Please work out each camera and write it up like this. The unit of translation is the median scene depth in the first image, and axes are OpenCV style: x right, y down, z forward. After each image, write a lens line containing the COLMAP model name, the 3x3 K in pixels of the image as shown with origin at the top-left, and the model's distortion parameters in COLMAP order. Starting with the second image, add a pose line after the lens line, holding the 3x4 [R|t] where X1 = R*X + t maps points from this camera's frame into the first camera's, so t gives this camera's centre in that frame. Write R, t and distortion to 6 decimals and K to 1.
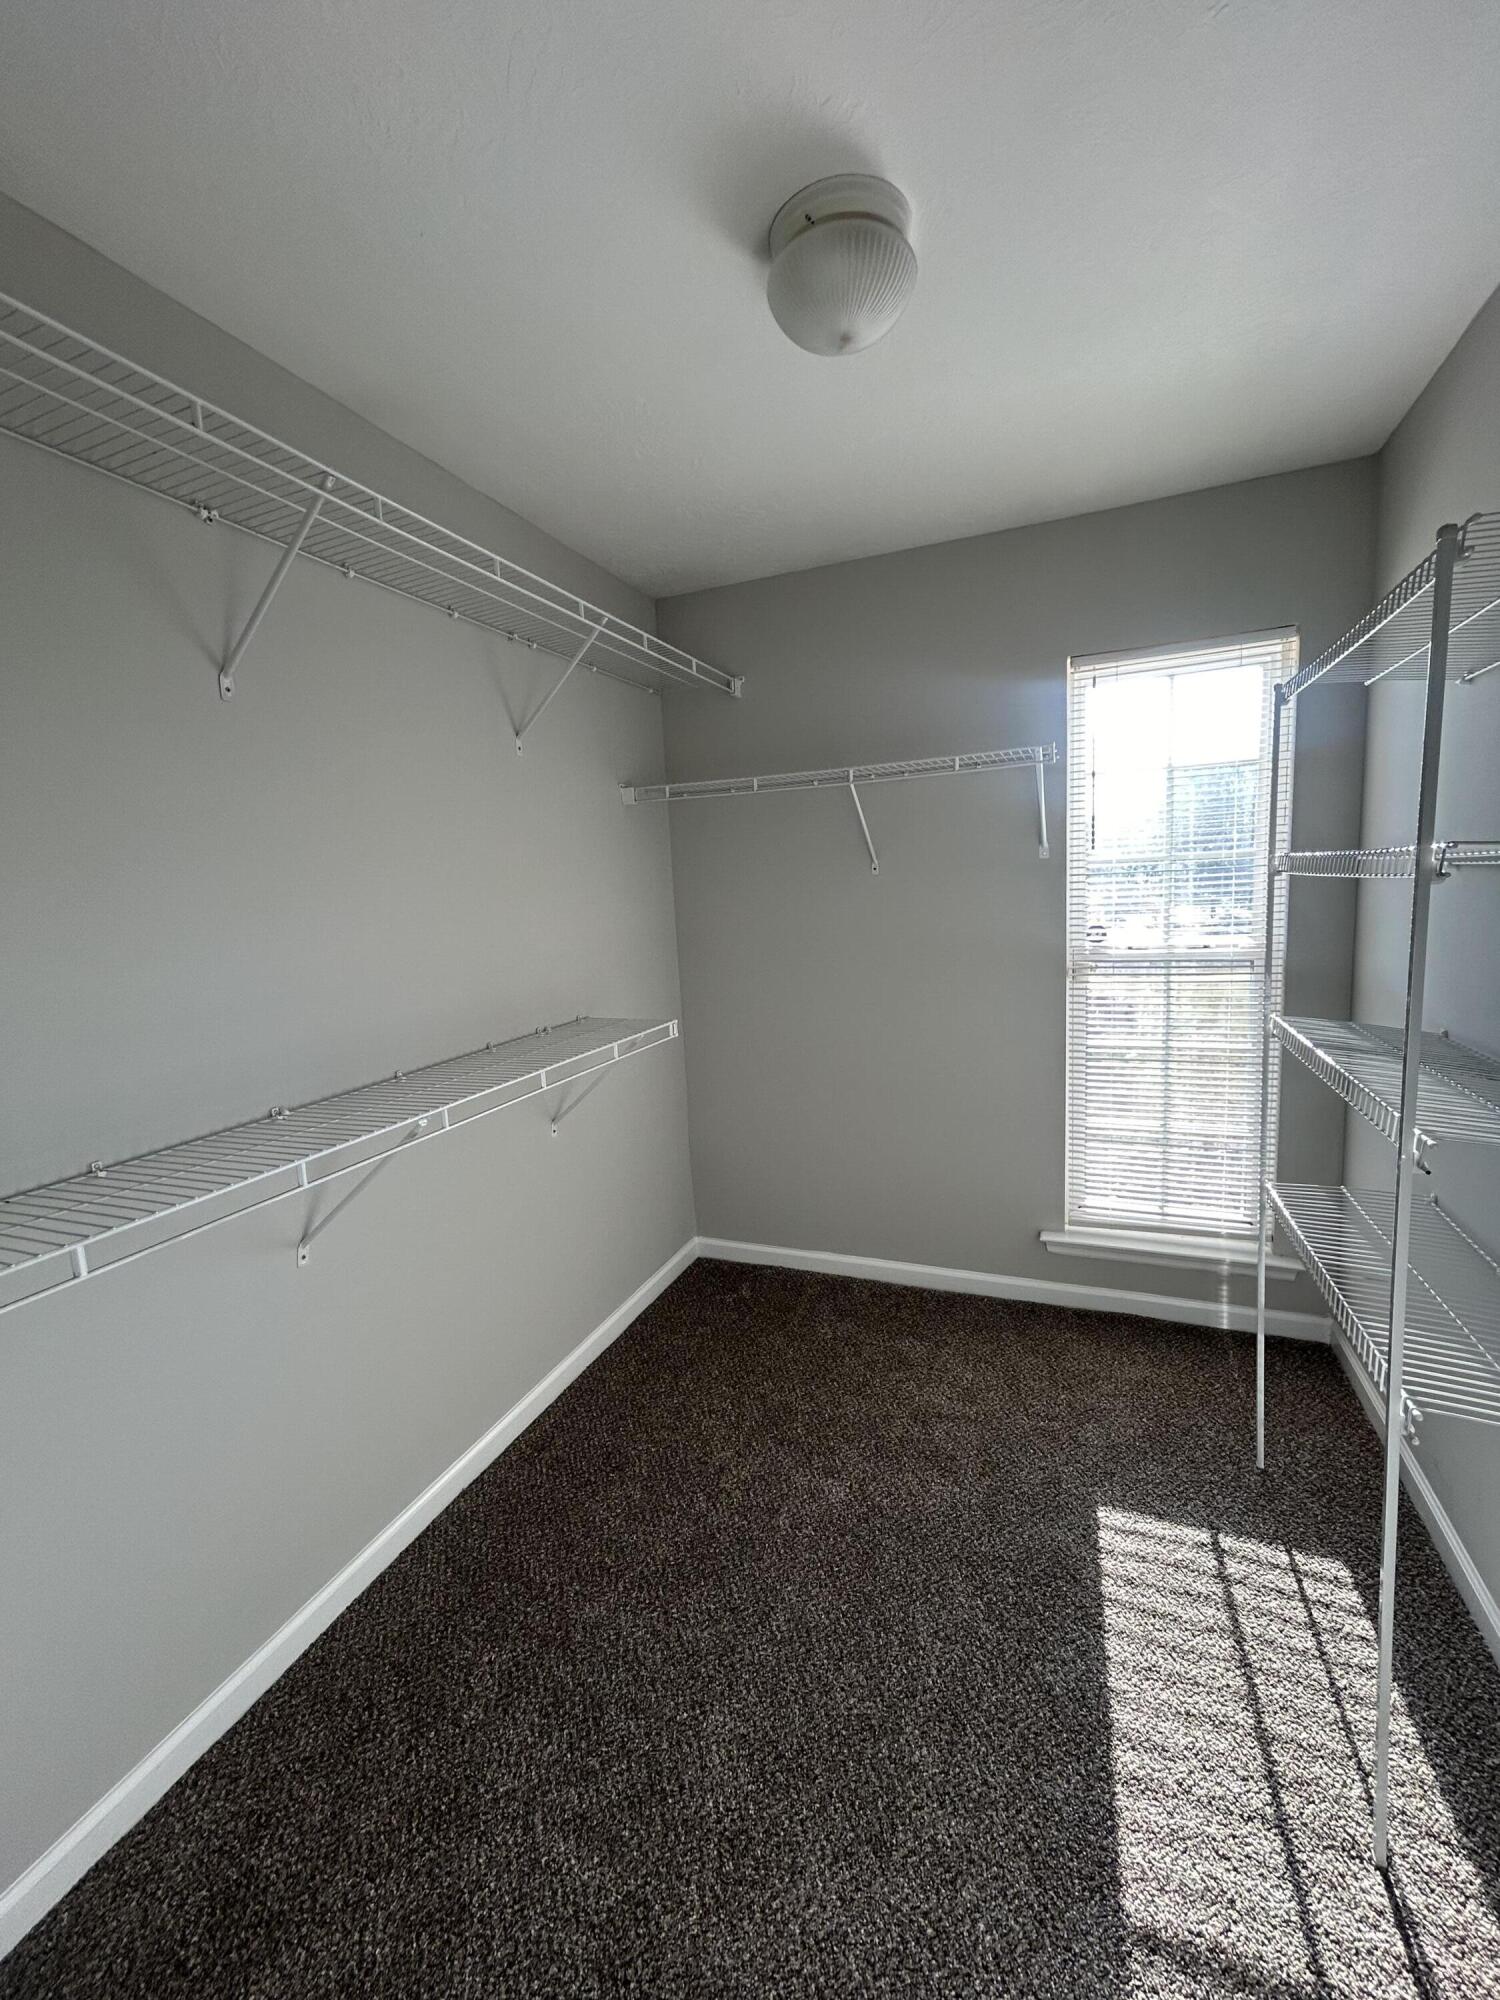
lens RADIAL K [[815.7, 0, 752.0], [0, 815.7, 994.9], [0, 0, 1]] dist [-0.002556, 0.000776]
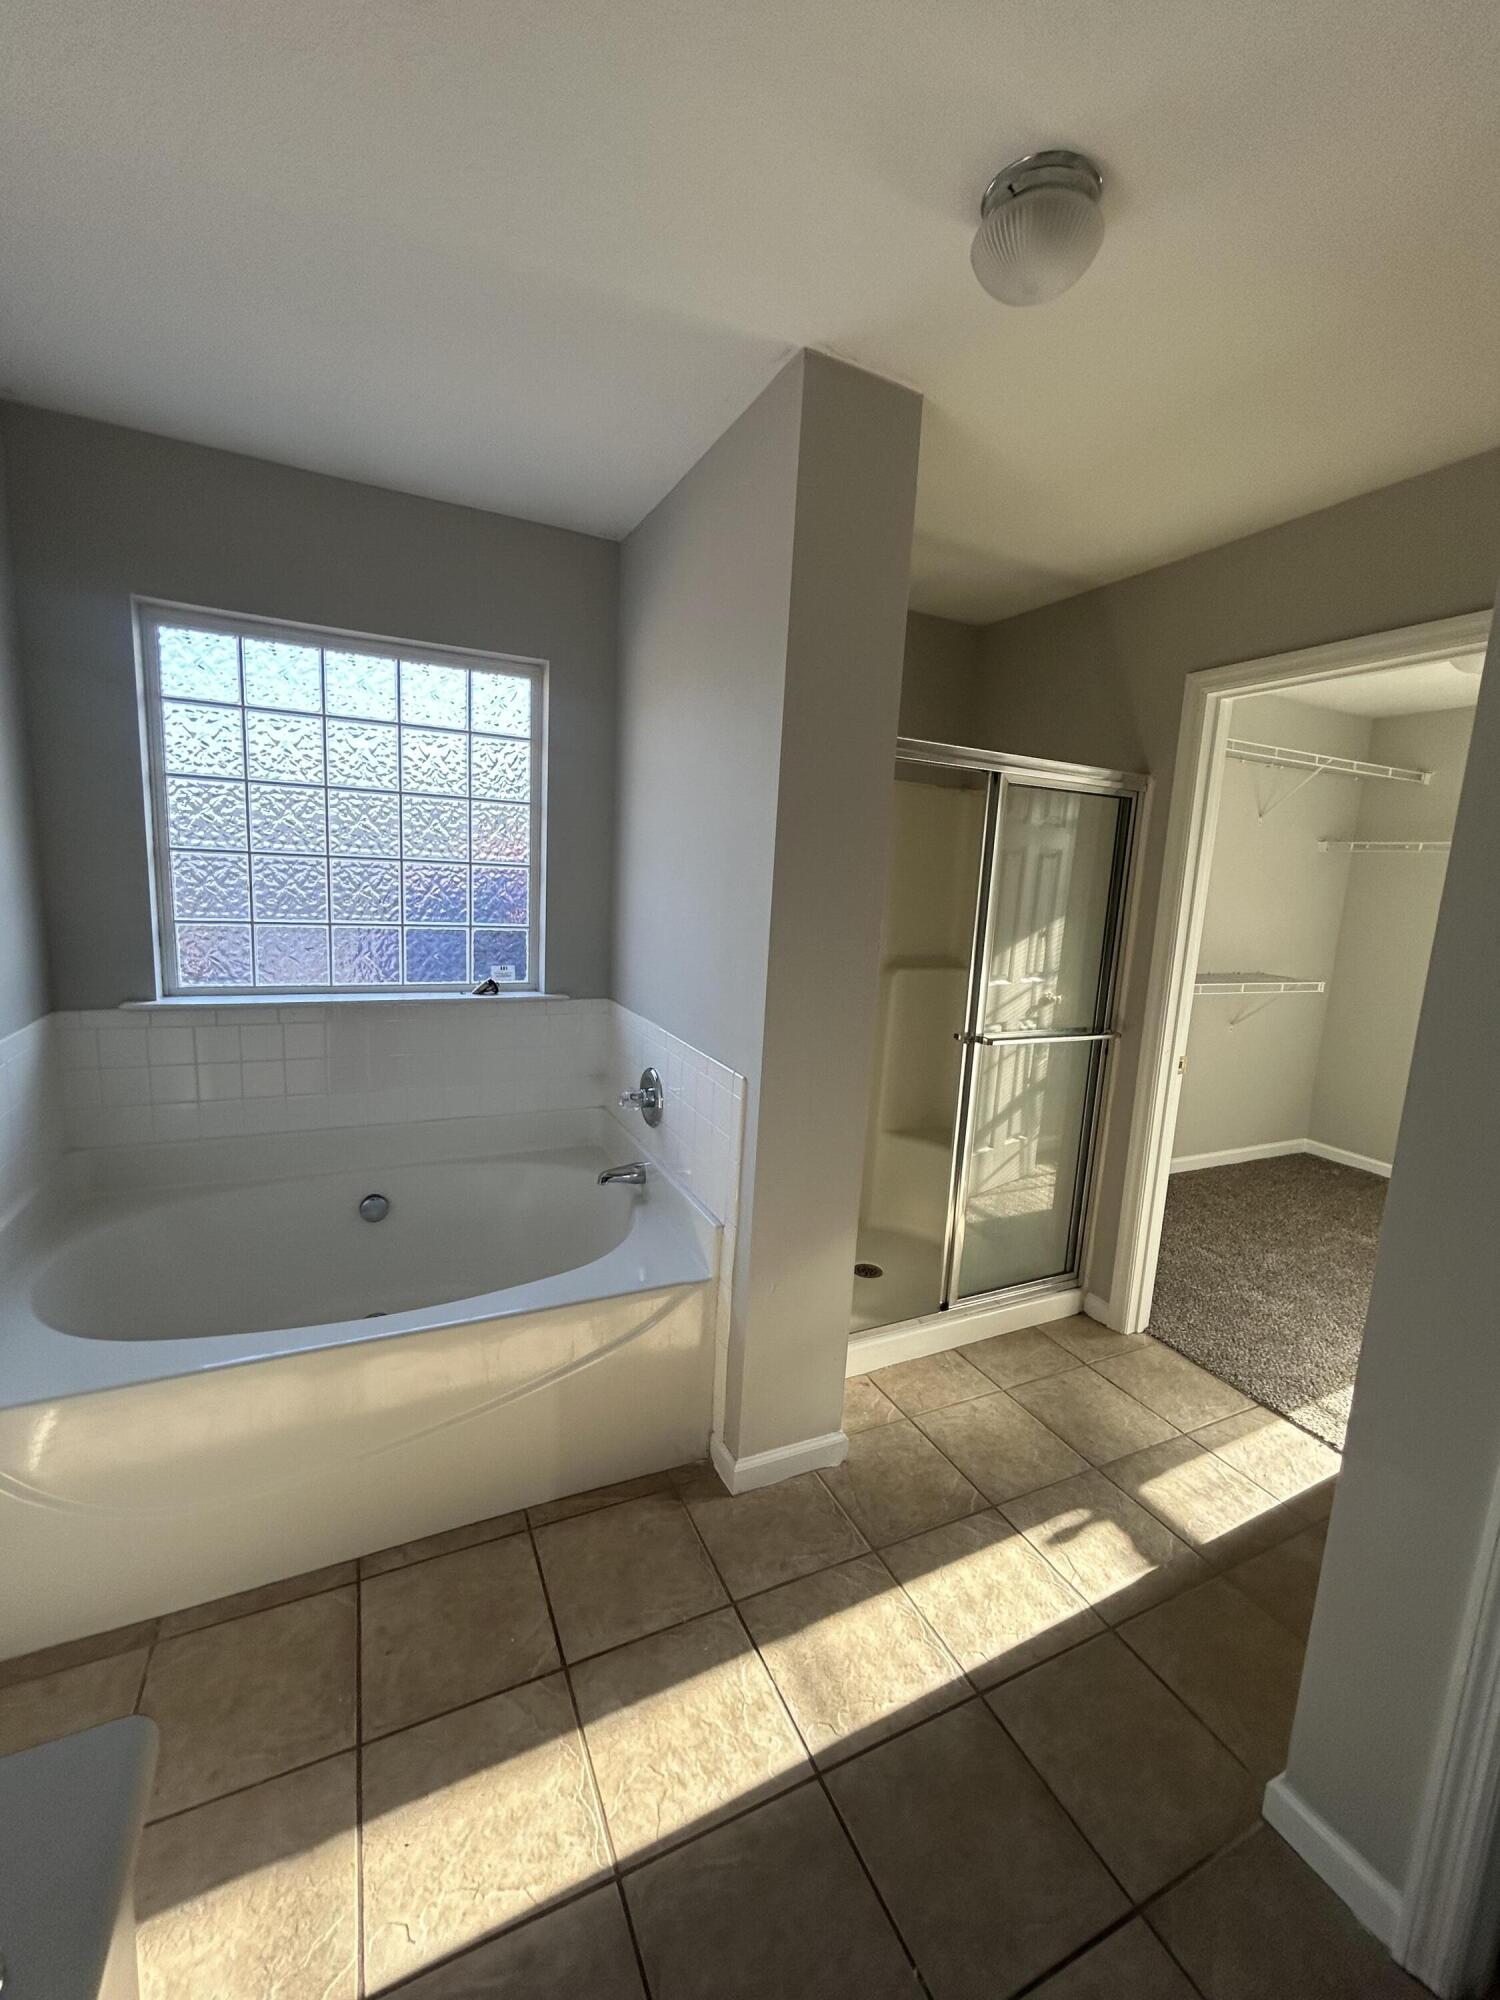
lens RADIAL K [[815.7, 0, 752.5], [0, 815.7, 995.5], [0, 0, 1]] dist [-0.002556, 0.000776]
pose [[0.735728, 0.191116, -0.649753, 0.142773], [-0.182689, 0.979801, 0.081333, 0.139305], [0.652173, 0.058864, 0.755782, -1.092919]]
